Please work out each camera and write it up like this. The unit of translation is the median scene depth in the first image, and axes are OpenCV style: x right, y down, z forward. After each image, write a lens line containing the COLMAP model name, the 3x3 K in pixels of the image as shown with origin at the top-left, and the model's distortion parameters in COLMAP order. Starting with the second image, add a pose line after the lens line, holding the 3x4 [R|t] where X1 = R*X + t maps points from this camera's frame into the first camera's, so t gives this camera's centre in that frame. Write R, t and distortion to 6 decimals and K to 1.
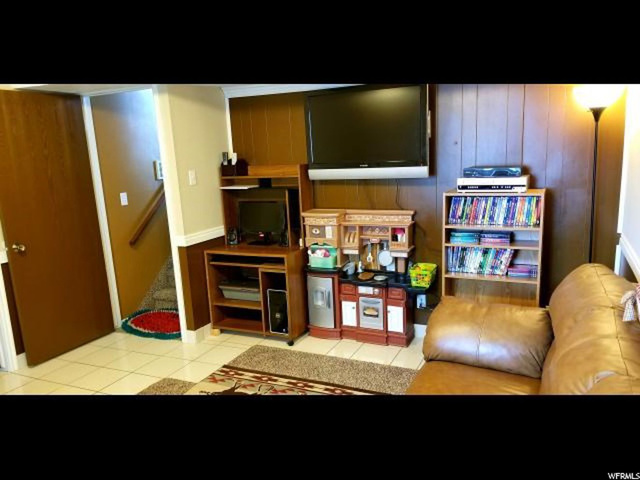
lens RADIAL K [[487.3, 0, 323.0], [0, 487.3, 240.7], [0, 0, 1]] dist [0.052492, -0.019105]
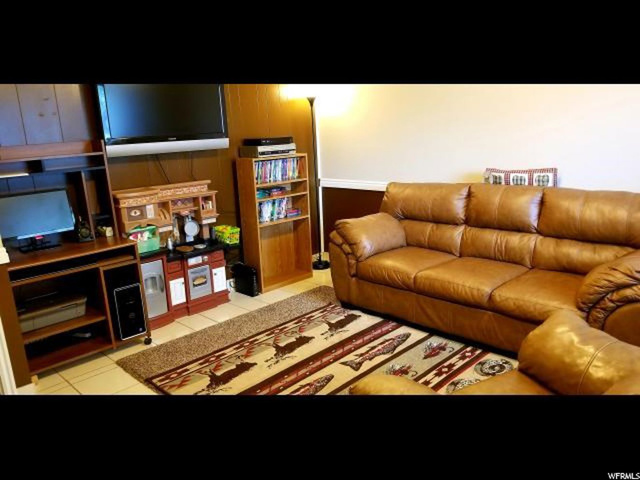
lens RADIAL K [[487.3, 0, 324.4], [0, 487.3, 241.2], [0, 0, 1]] dist [0.052492, -0.019105]
pose [[0.350708, -0.193343, 0.916309, -0.750235], [0.201982, 0.971043, 0.127586, -0.014642], [-0.914444, 0.140332, 0.379605, 0.354342]]
